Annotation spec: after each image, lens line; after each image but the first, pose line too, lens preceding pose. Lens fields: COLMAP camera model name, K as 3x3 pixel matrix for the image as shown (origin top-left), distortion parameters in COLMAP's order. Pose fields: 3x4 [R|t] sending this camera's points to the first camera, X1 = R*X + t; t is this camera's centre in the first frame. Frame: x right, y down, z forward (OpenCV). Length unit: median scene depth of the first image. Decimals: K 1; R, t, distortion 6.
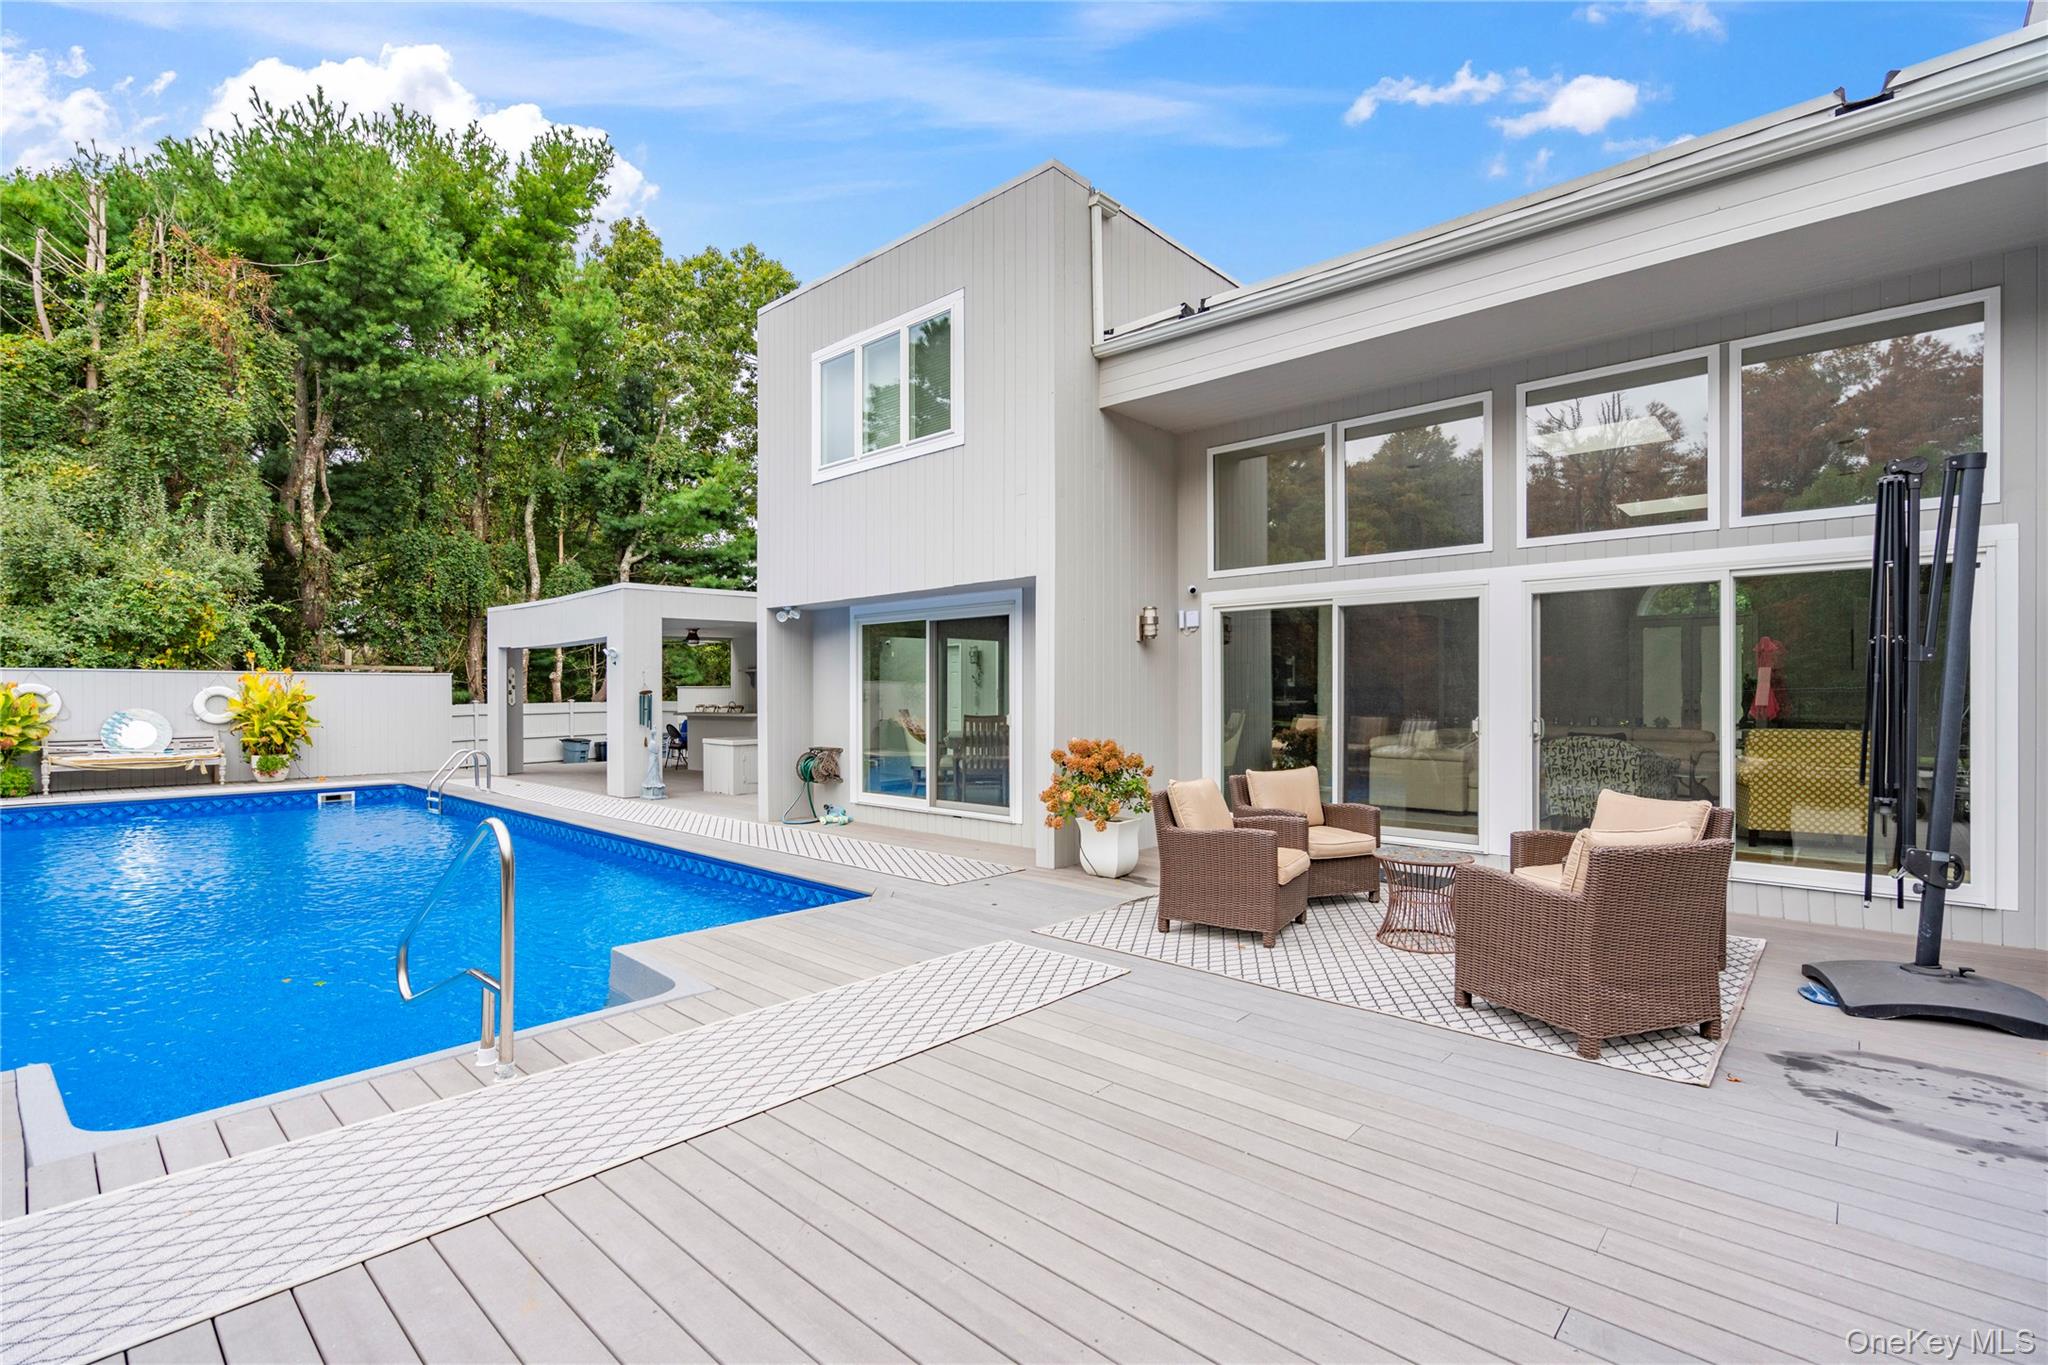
lens RADIAL K [[914.7, 0, 1024.0], [0, 914.7, 682.5], [0, 0, 1]] dist [-0.004812, -0.000427]
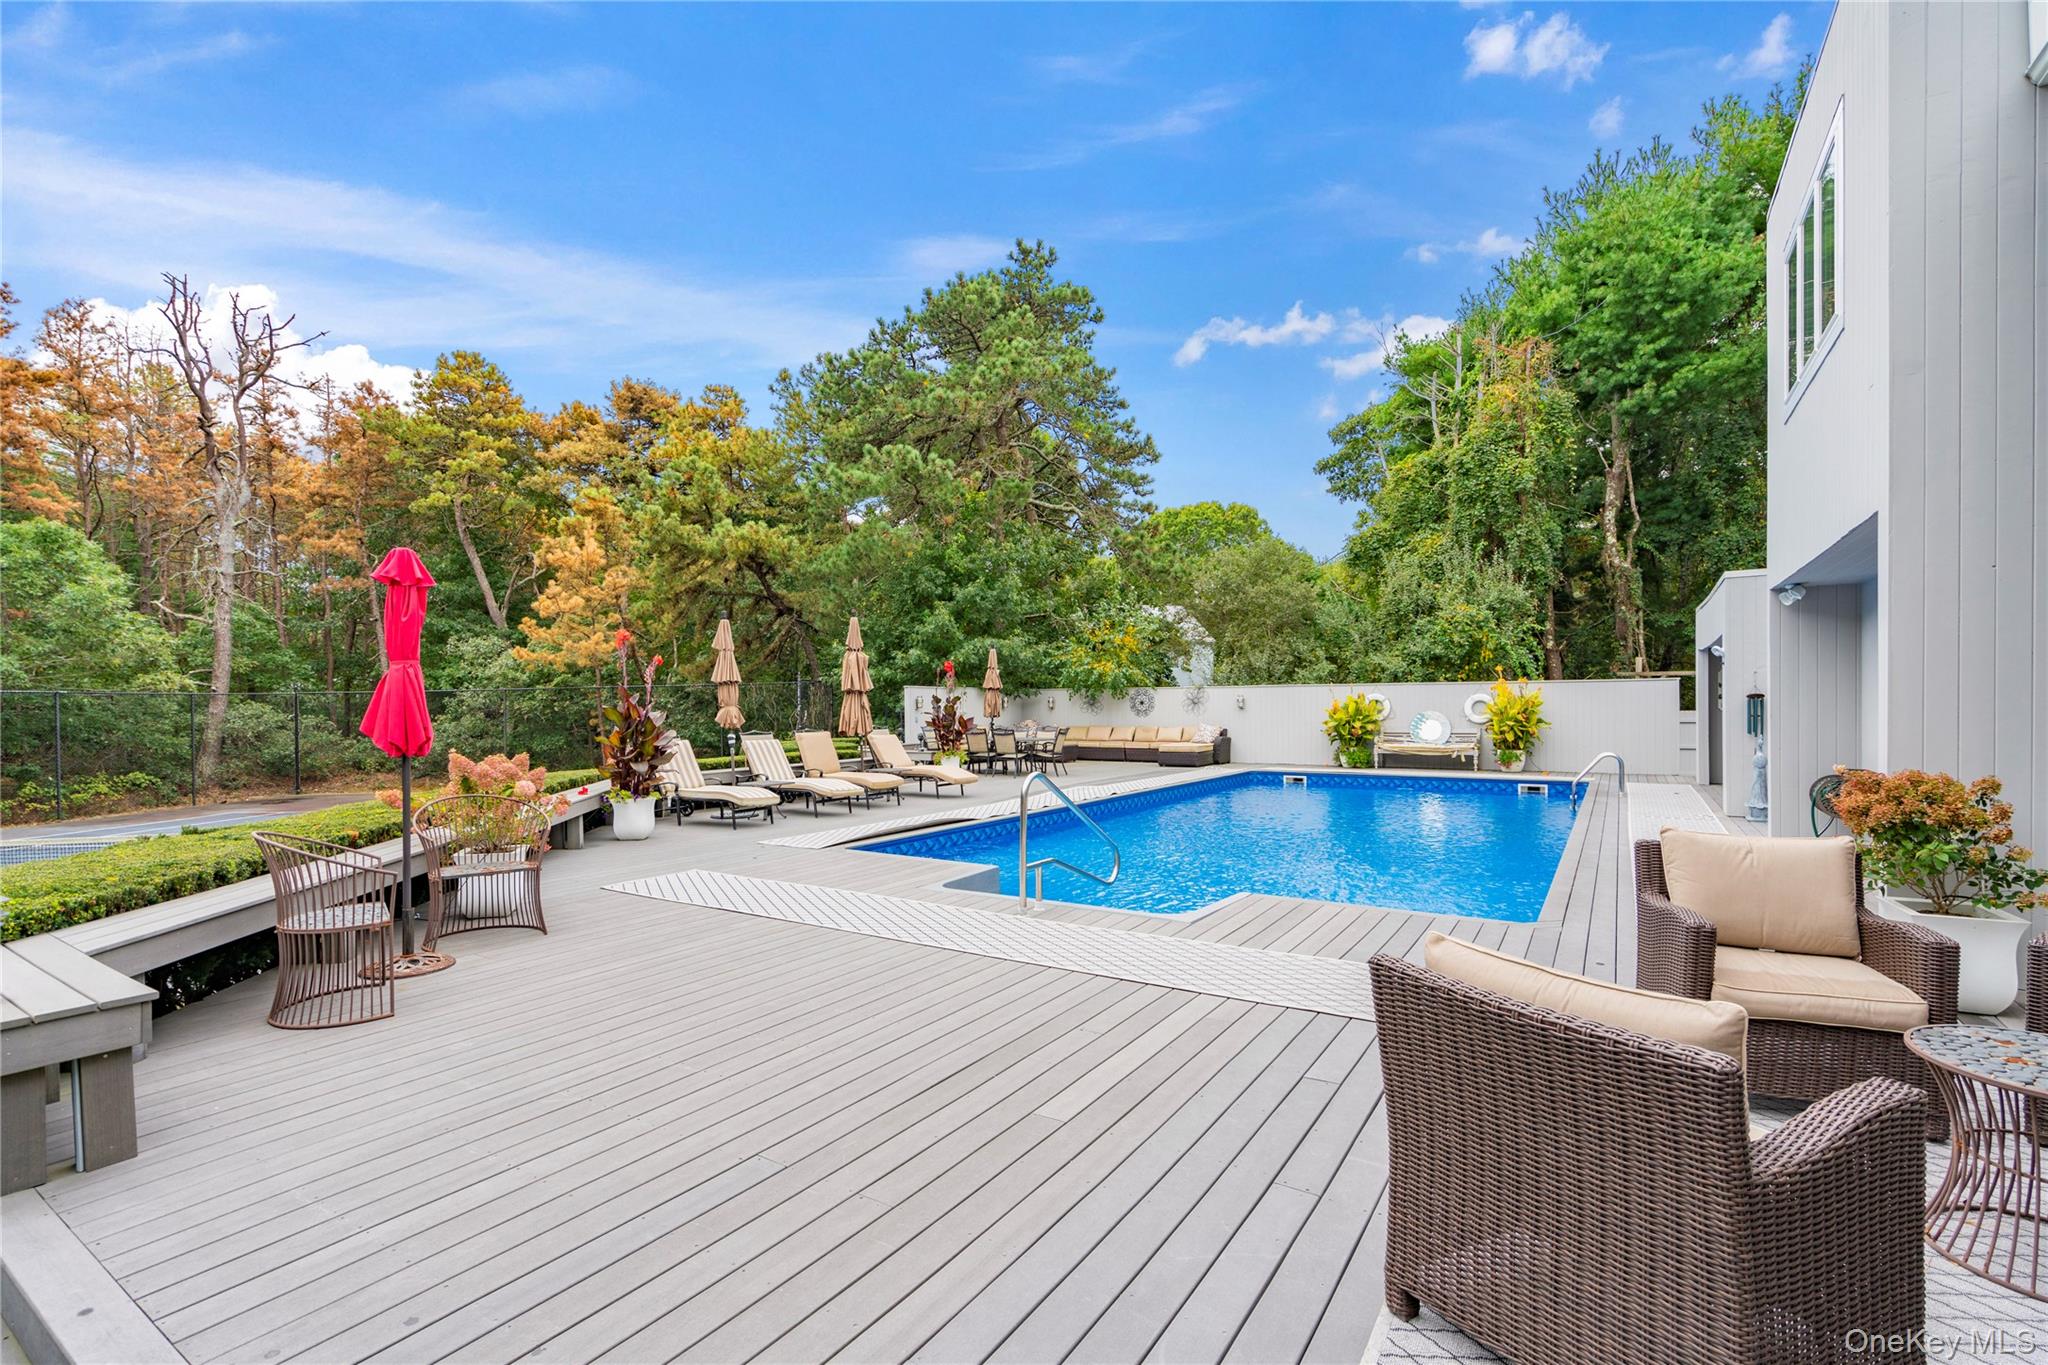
lens RADIAL K [[921.9, 0, 1024.0], [0, 921.9, 682.5], [0, 0, 1]] dist [0.001712, 0.000051]
pose [[0.165106, -0.023867, -0.985987, 0.274233], [0.018948, 0.999599, -0.021023, 0.003270], [0.986094, -0.015211, 0.165492, 0.157040]]
